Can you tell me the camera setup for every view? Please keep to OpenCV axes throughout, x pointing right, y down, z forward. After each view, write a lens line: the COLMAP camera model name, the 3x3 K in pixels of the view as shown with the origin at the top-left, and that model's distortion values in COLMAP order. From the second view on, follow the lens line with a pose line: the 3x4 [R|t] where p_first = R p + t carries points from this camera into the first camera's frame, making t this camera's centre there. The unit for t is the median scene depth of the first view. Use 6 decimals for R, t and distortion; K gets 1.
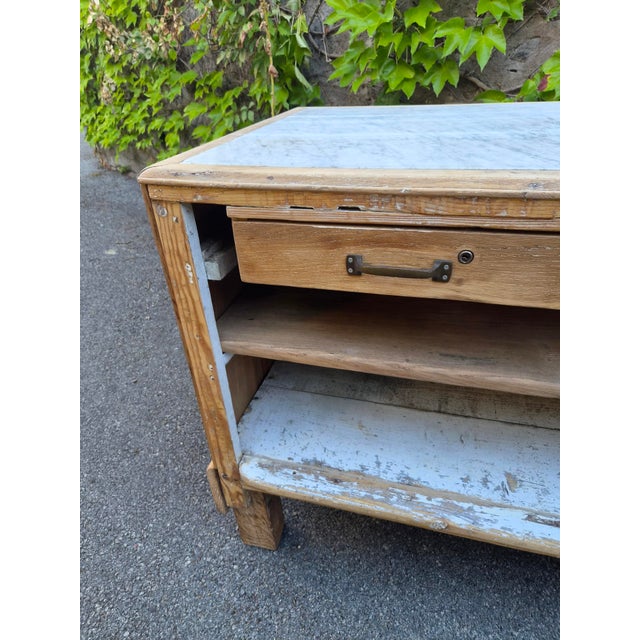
lens RADIAL K [[433.9, 0, 318.7], [0, 433.9, 317.6], [0, 0, 1]] dist [0.059218, -0.050139]
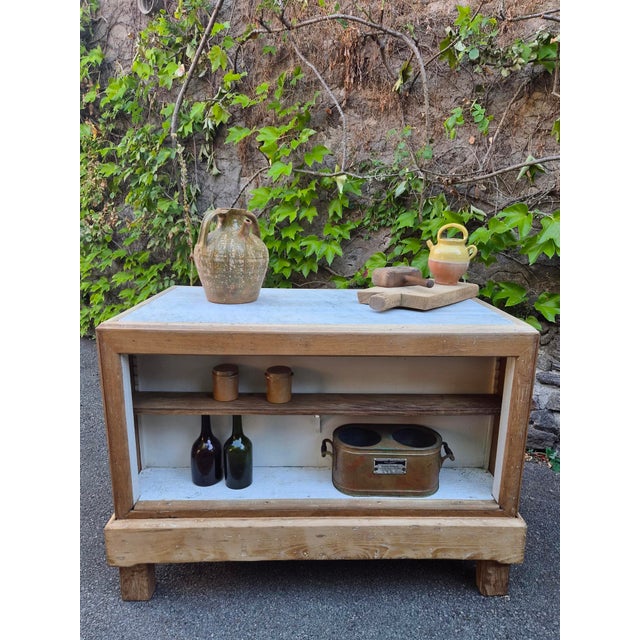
lens RADIAL K [[444.5, 0, 316.7], [0, 444.5, 321.1], [0, 0, 1]] dist [0.064953, -0.055099]
pose [[0.978387, 0.001123, 0.206778, -0.012976], [0.065513, 0.946787, -0.315123, 0.135887], [-0.196129, 0.321859, 0.926251, -0.408595]]
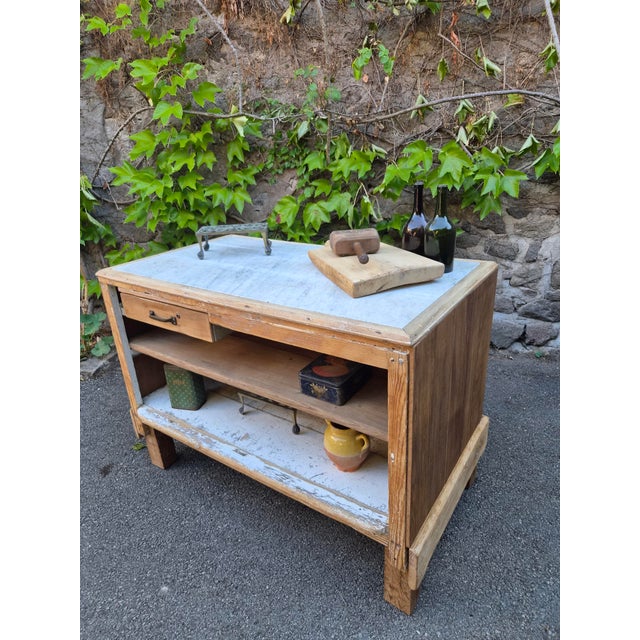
lens RADIAL K [[430.0, 0, 319.7], [0, 430.0, 315.4], [0, 0, 1]] dist [0.060270, -0.048289]
pose [[0.828936, -0.211610, 0.517770, -0.257648], [0.305480, 0.946703, -0.102154, 0.026199], [-0.468558, 0.242848, 0.849399, -0.335846]]
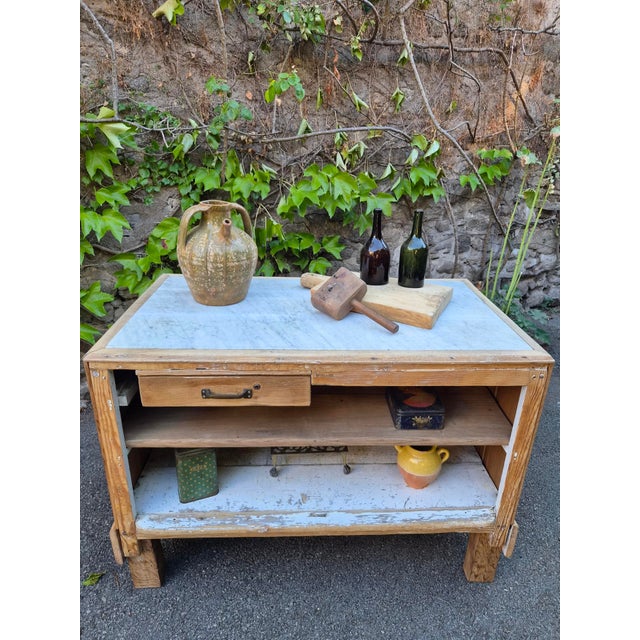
lens RADIAL K [[444.4, 0, 322.7], [0, 444.4, 315.6], [0, 0, 1]] dist [0.064296, -0.051823]
pose [[0.321798, -0.319241, 0.891365, -0.612952], [0.454443, 0.877989, 0.150389, -0.291194], [-0.830619, 0.356679, 0.427612, 0.046808]]
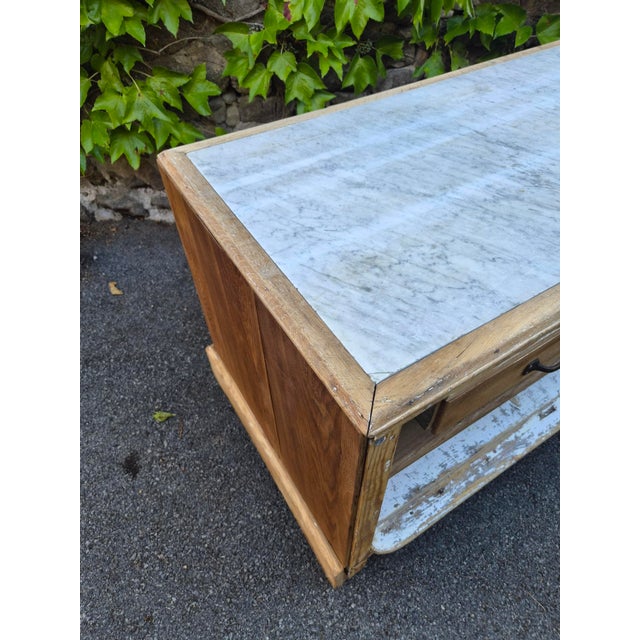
lens RADIAL K [[433.9, 0, 318.7], [0, 433.9, 317.6], [0, 0, 1]] dist [0.059218, -0.050139]
pose [[0.672842, -0.522009, 0.524205, -0.264480], [0.363084, 0.850392, 0.380794, -0.280881], [-0.644557, -0.065884, 0.761712, 0.168950]]
